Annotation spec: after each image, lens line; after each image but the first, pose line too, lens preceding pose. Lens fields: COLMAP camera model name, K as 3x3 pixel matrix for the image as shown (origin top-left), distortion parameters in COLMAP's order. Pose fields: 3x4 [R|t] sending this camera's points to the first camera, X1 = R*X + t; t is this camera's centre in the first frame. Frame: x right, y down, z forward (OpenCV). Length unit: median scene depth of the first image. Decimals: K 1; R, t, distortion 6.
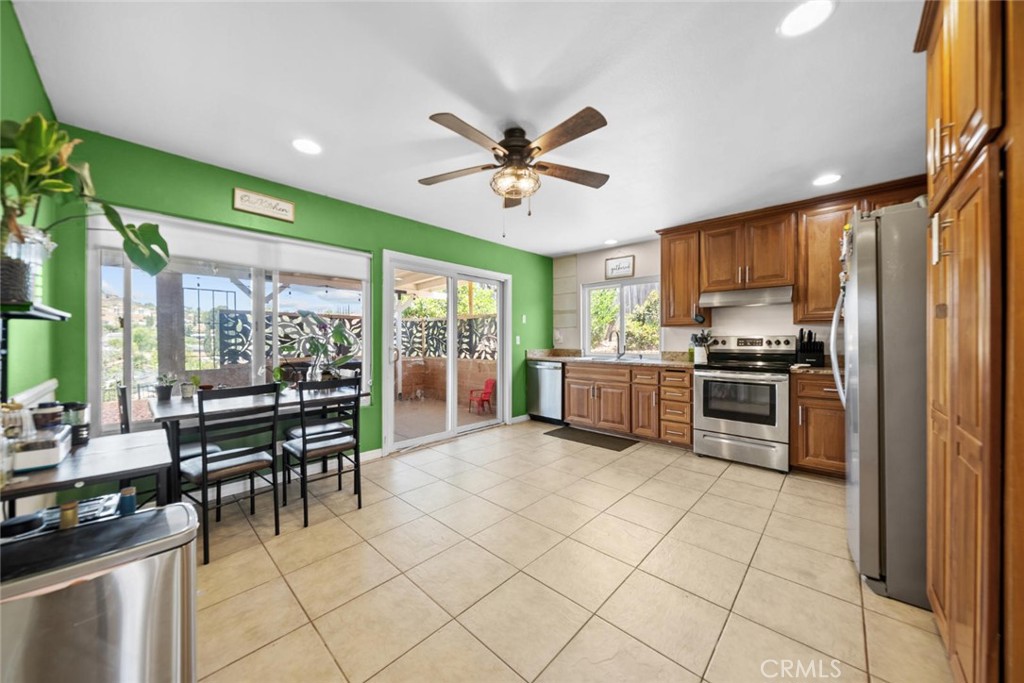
lens RADIAL K [[355.2, 0, 505.1], [0, 355.2, 341.8], [0, 0, 1]] dist [-0.003672, -0.000647]
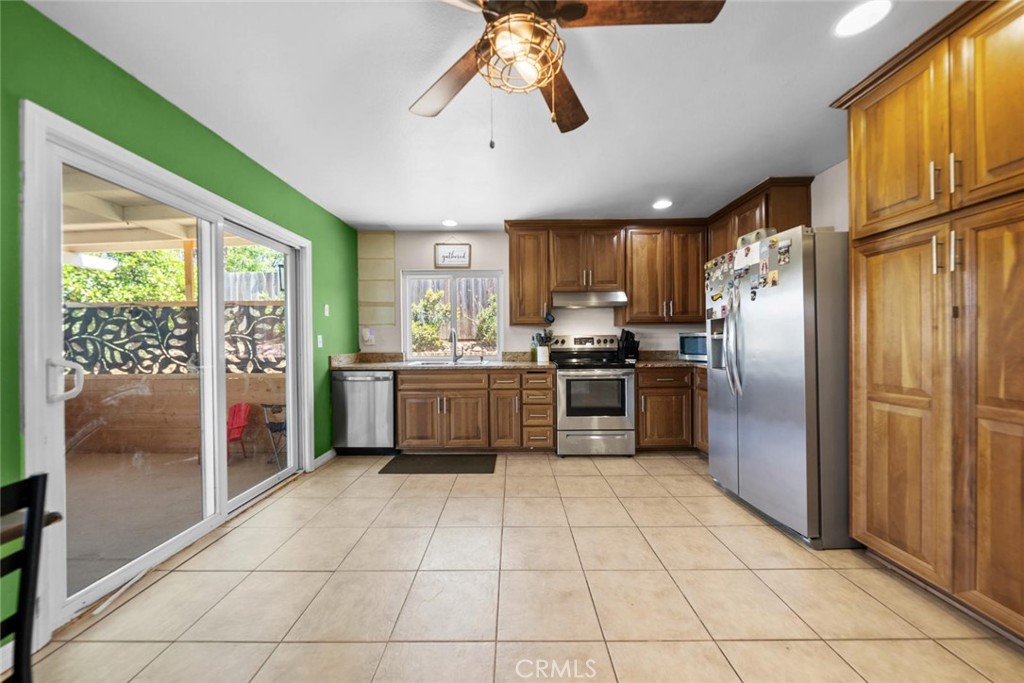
lens RADIAL K [[355.2, 0, 510.8], [0, 355.2, 343.7], [0, 0, 1]] dist [-0.003672, -0.000647]
pose [[0.724496, -0.011803, 0.689178, -0.204712], [0.011154, 0.999923, 0.005400, 0.000212], [-0.689189, 0.003775, 0.724572, 0.338060]]
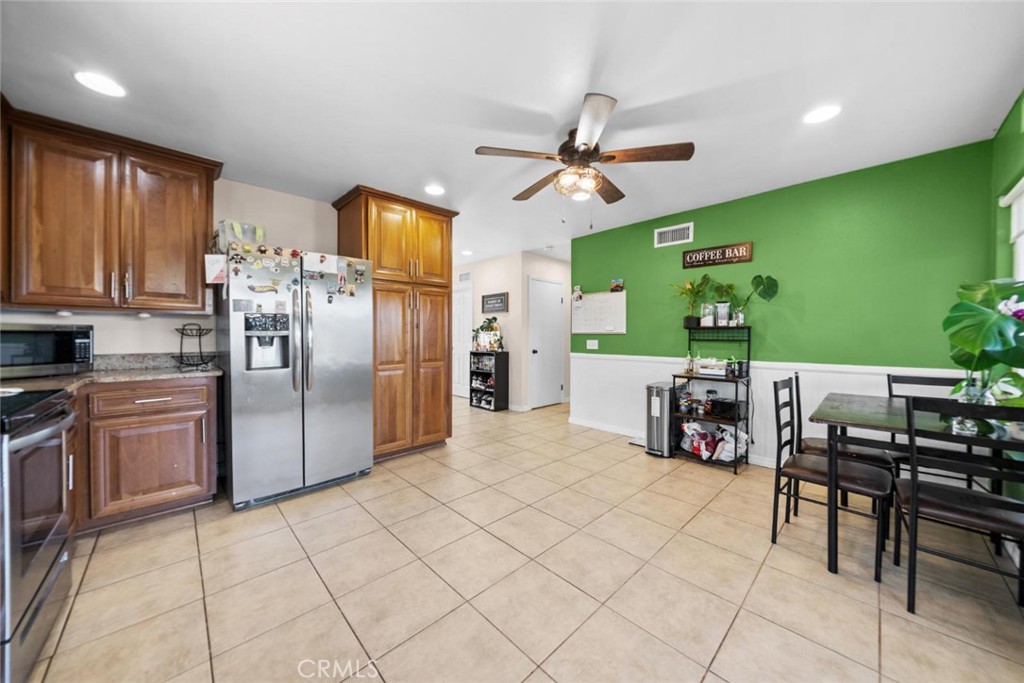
lens RADIAL K [[355.2, 0, 514.0], [0, 355.2, 337.4], [0, 0, 1]] dist [-0.003672, -0.000647]
pose [[-0.999564, -0.000794, 0.029519, 0.099259], [-0.000607, 0.999980, 0.006341, -0.002233], [-0.029524, 0.006321, -0.999544, 1.128094]]
